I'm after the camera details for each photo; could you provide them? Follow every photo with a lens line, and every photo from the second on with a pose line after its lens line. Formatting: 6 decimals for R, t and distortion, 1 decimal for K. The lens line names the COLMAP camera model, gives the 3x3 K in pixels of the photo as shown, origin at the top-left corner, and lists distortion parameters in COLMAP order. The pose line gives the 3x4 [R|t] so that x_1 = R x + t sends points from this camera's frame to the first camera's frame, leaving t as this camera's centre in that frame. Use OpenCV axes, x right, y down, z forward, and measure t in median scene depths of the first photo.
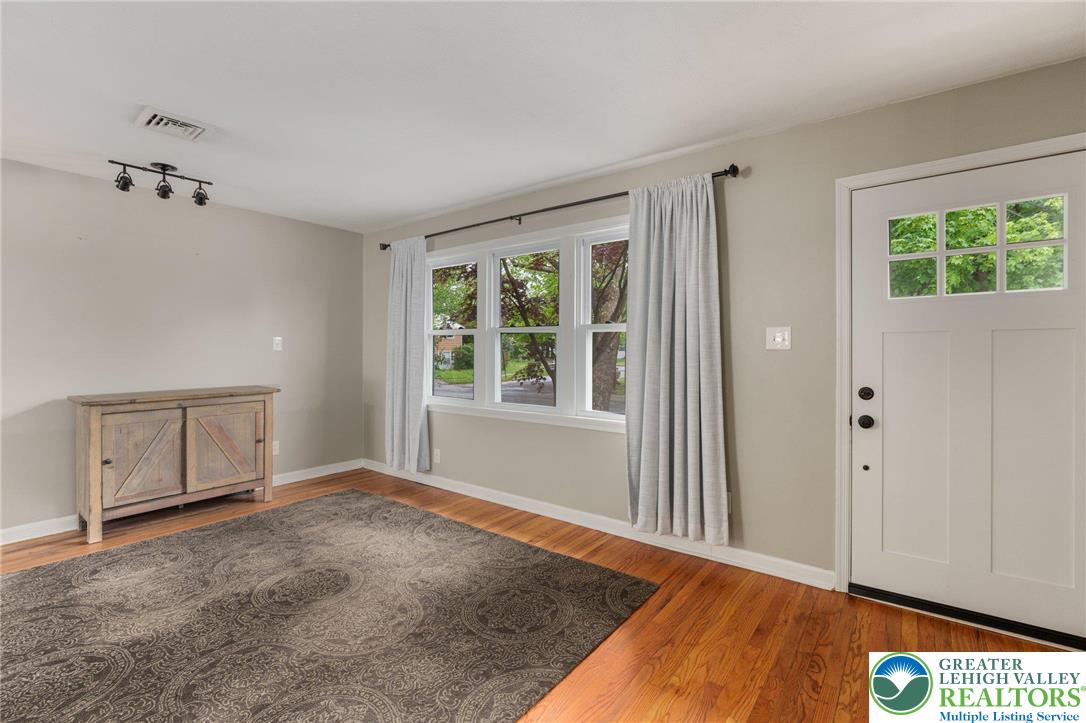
lens RADIAL K [[488.2, 0, 542.3], [0, 488.2, 357.7], [0, 0, 1]] dist [-0.002261, 0.000559]
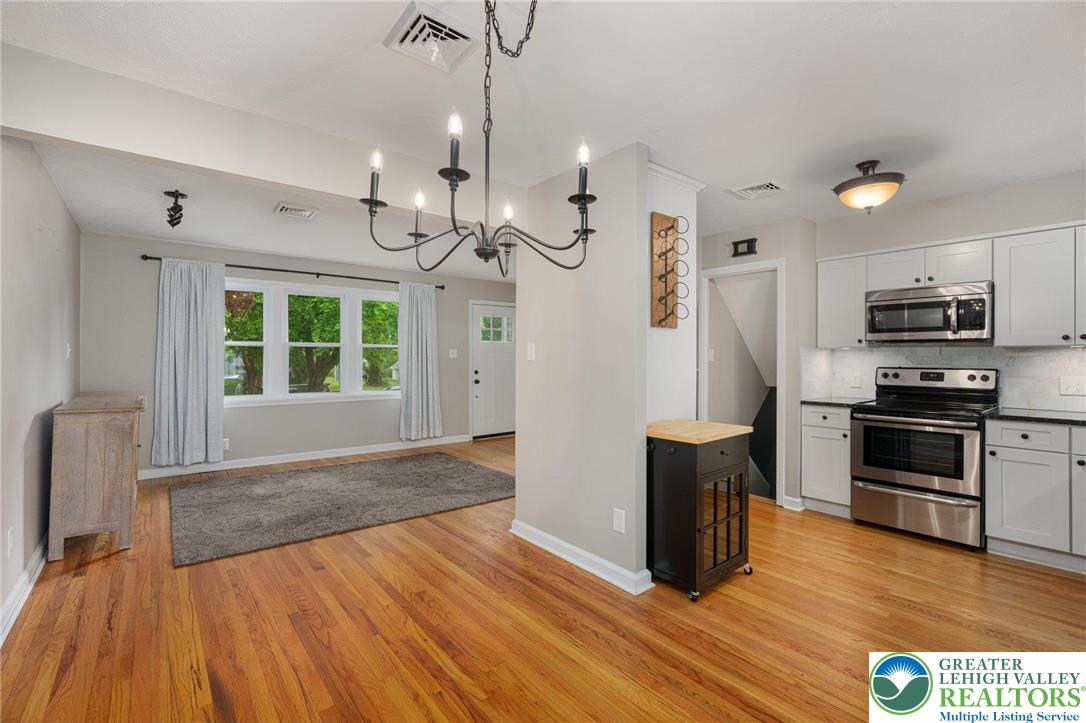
lens RADIAL K [[483.0, 0, 540.4], [0, 483.0, 367.2], [0, 0, 1]] dist [-0.004389, -0.000069]
pose [[0.241685, -0.021425, 0.970118, -1.722738], [0.013699, 0.999732, 0.018666, -0.006730], [-0.970258, 0.008778, 0.241914, -0.089009]]
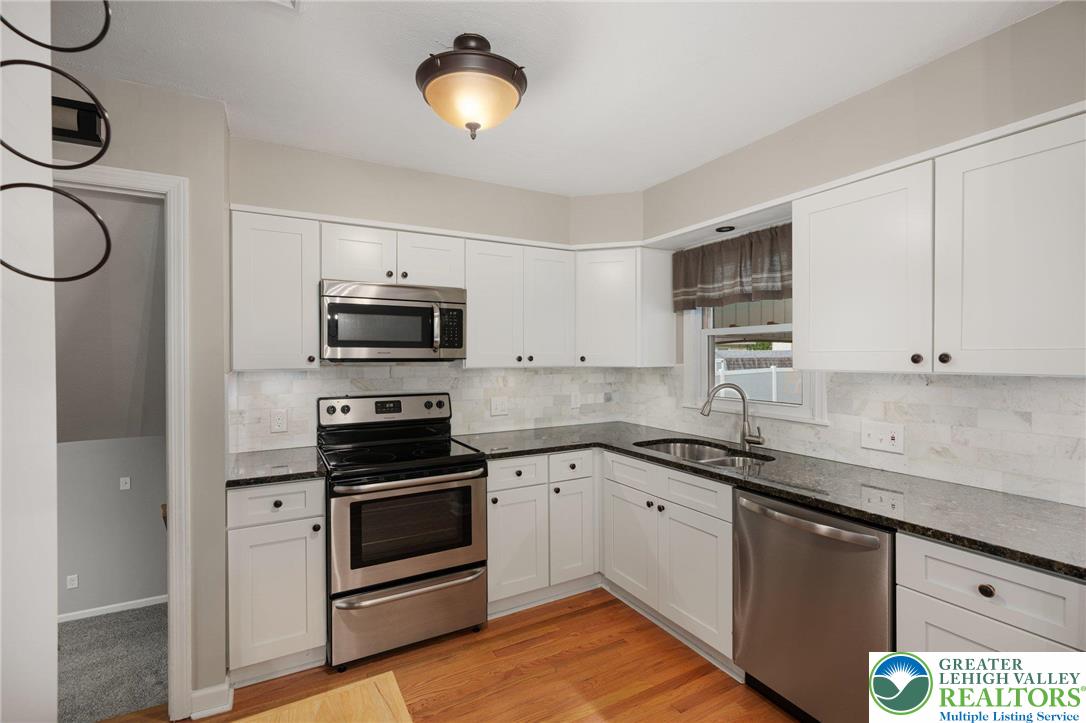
lens RADIAL K [[488.2, 0, 542.3], [0, 488.2, 357.7], [0, 0, 1]] dist [-0.002261, 0.000559]
pose [[-0.915830, -0.001488, 0.401563, -0.927073], [0.007469, 0.999757, 0.020740, -0.056288], [-0.401496, 0.021993, -0.915597, -0.036014]]
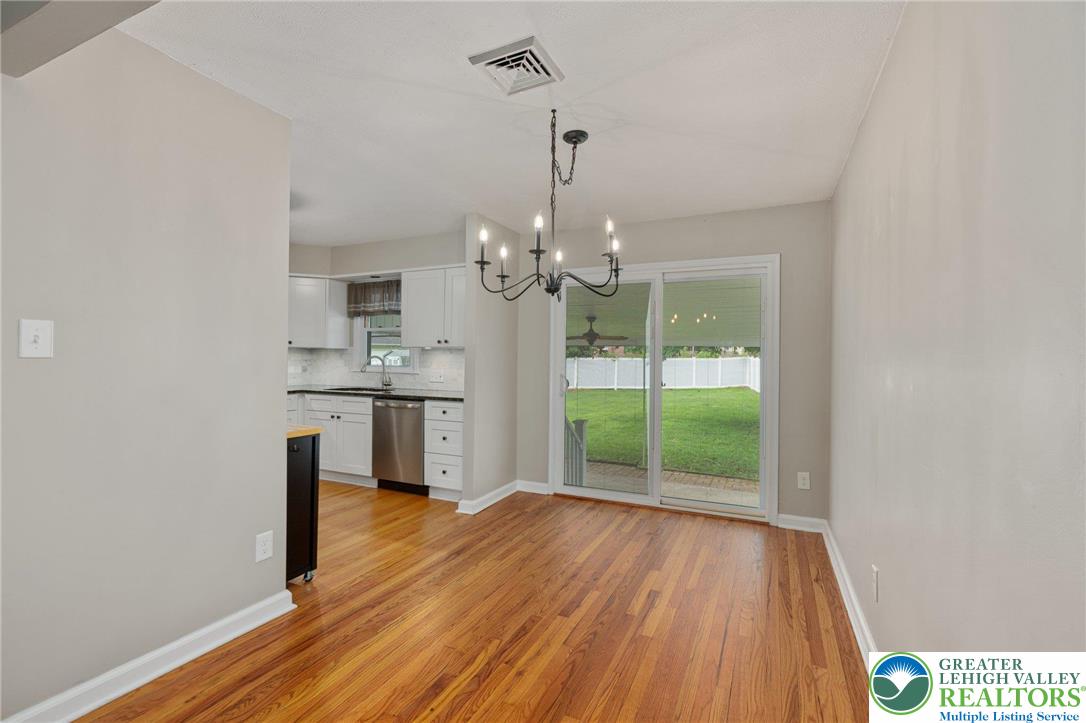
lens RADIAL K [[488.2, 0, 542.3], [0, 488.2, 357.7], [0, 0, 1]] dist [-0.002261, 0.000559]
pose [[-0.977431, -0.014514, -0.210757, -1.089874], [-0.017476, 0.999773, 0.012200, -0.014911], [0.210532, 0.015608, -0.977462, 0.818883]]
